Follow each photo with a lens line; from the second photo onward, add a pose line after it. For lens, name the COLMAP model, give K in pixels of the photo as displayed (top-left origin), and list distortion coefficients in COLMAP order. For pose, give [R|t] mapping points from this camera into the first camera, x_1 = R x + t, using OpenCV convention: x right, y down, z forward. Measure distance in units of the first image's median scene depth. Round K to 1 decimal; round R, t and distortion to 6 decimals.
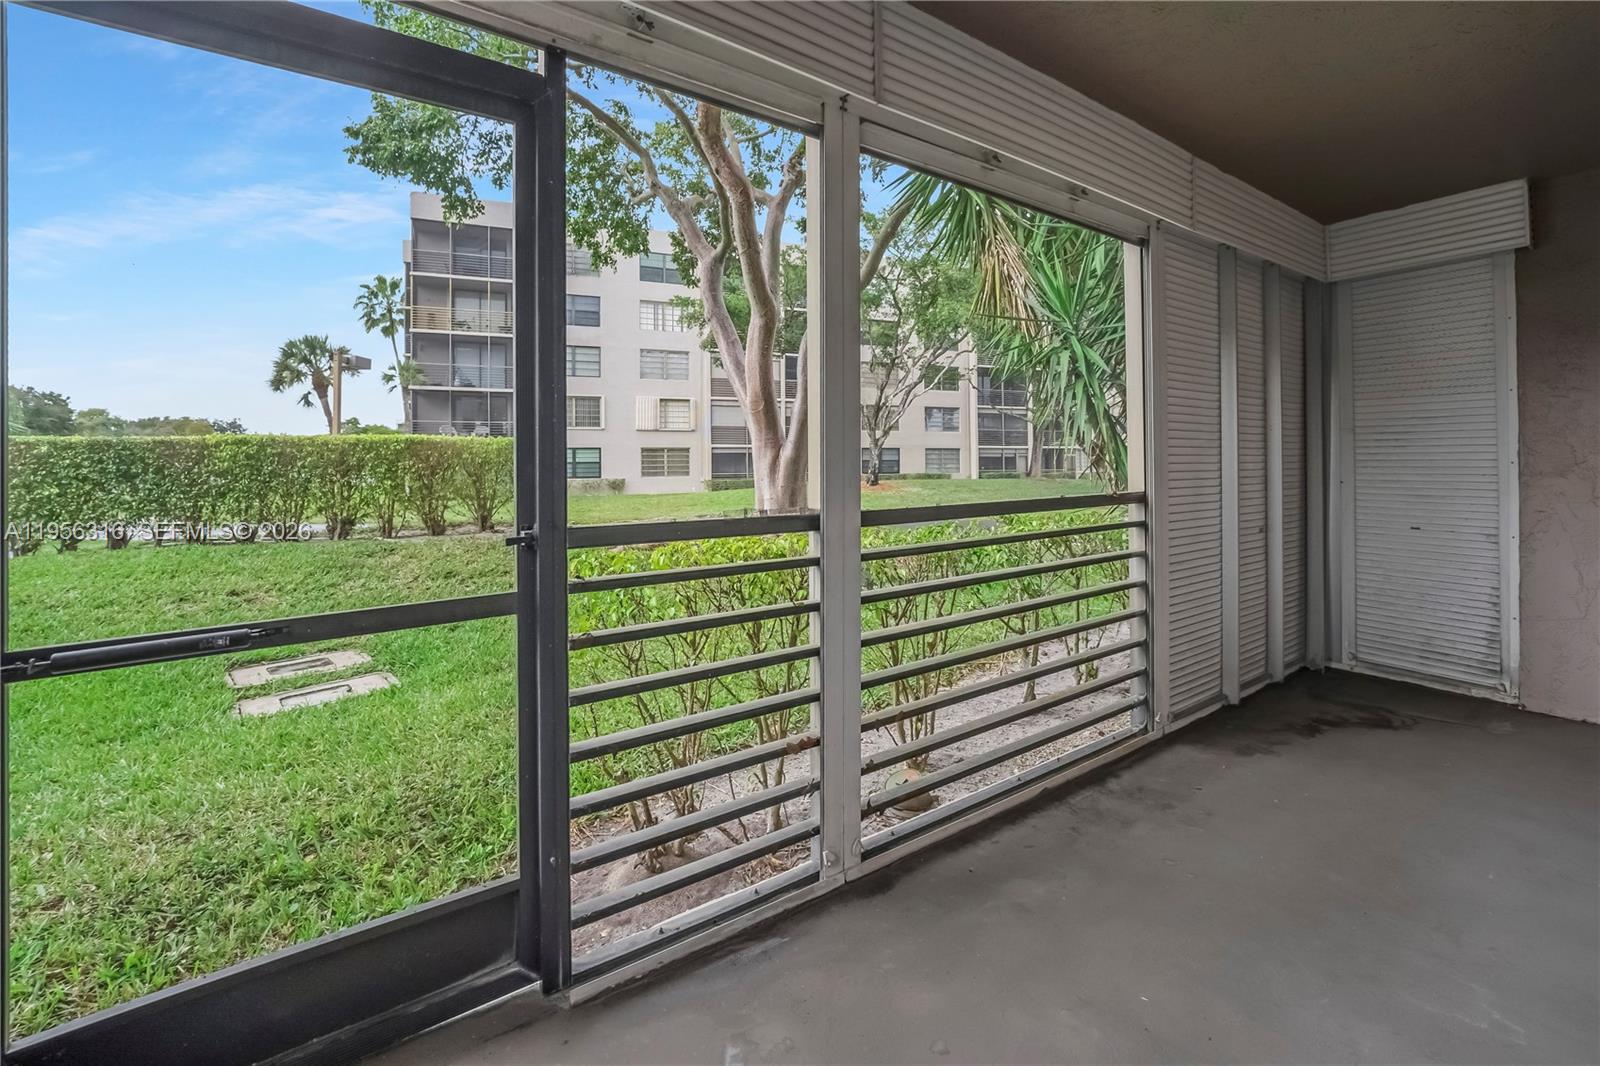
lens RADIAL K [[673.3, 0, 798.2], [0, 673.3, 459.3], [0, 0, 1]] dist [0.000678, 0.000166]
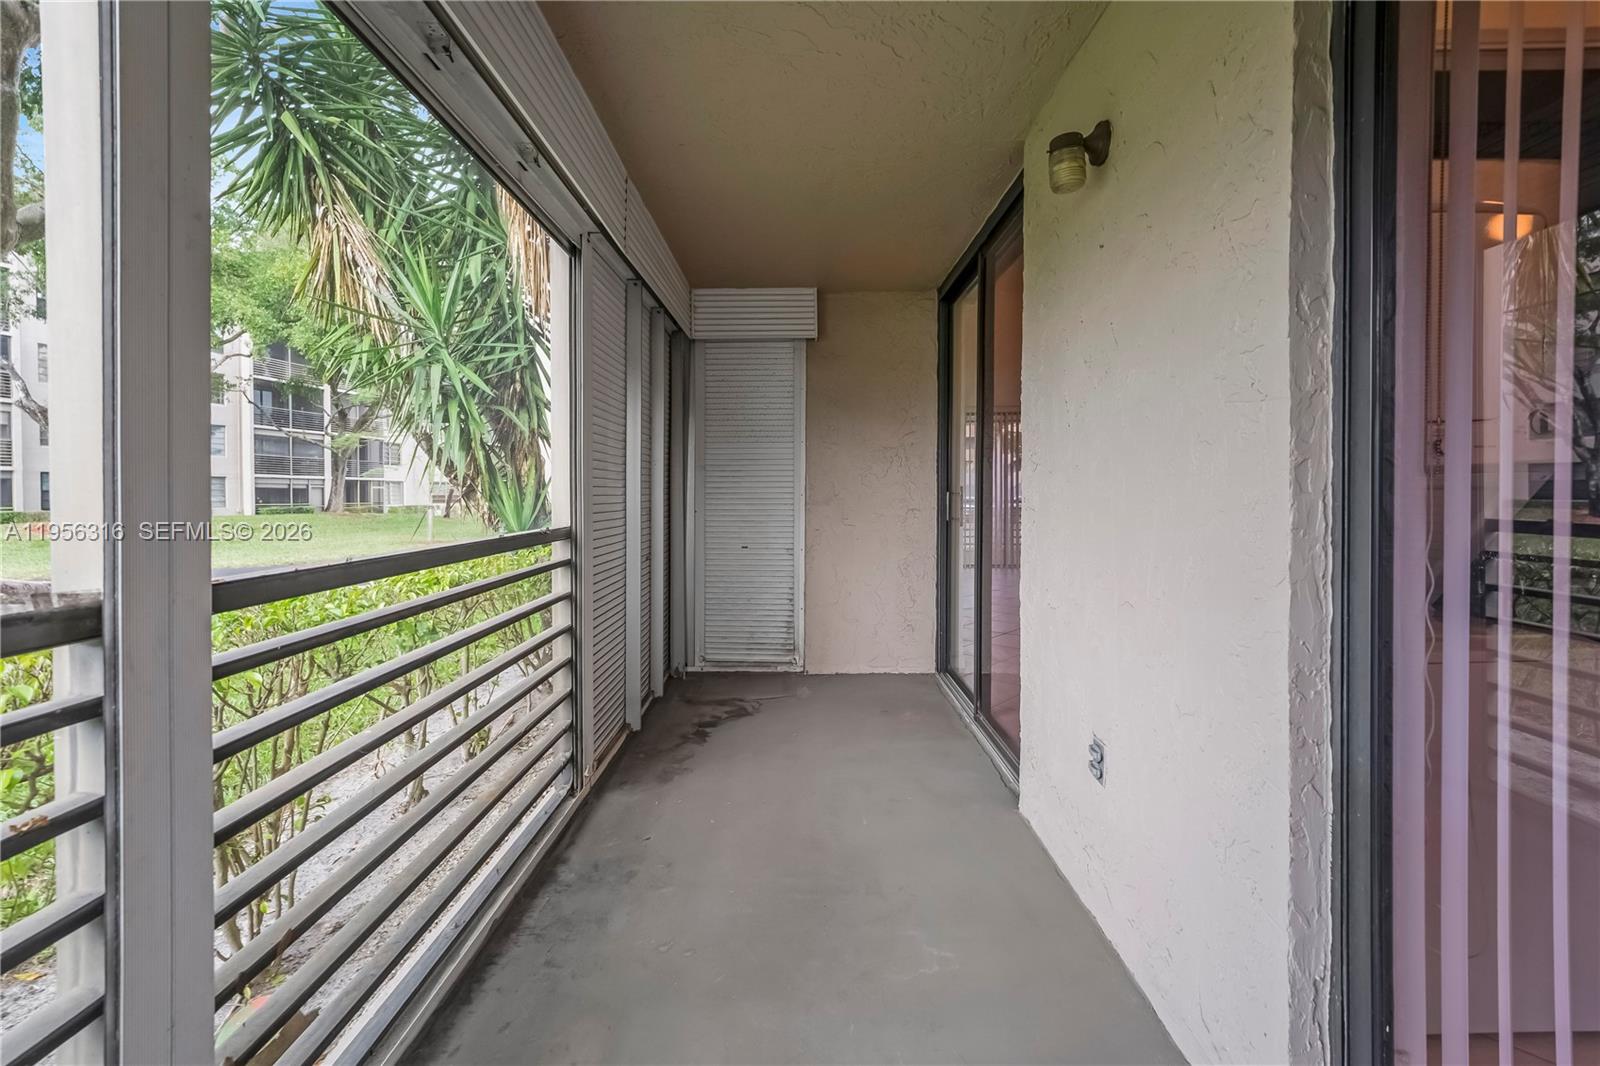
lens RADIAL K [[660.0, 0, 794.3], [0, 660.0, 493.3], [0, 0, 1]] dist [-0.002236, -0.000610]
pose [[0.581926, 0.003297, 0.813235, -0.027878], [-0.004626, 0.999989, -0.000744, 0.002016], [-0.813229, -0.003329, 0.581935, 0.192851]]
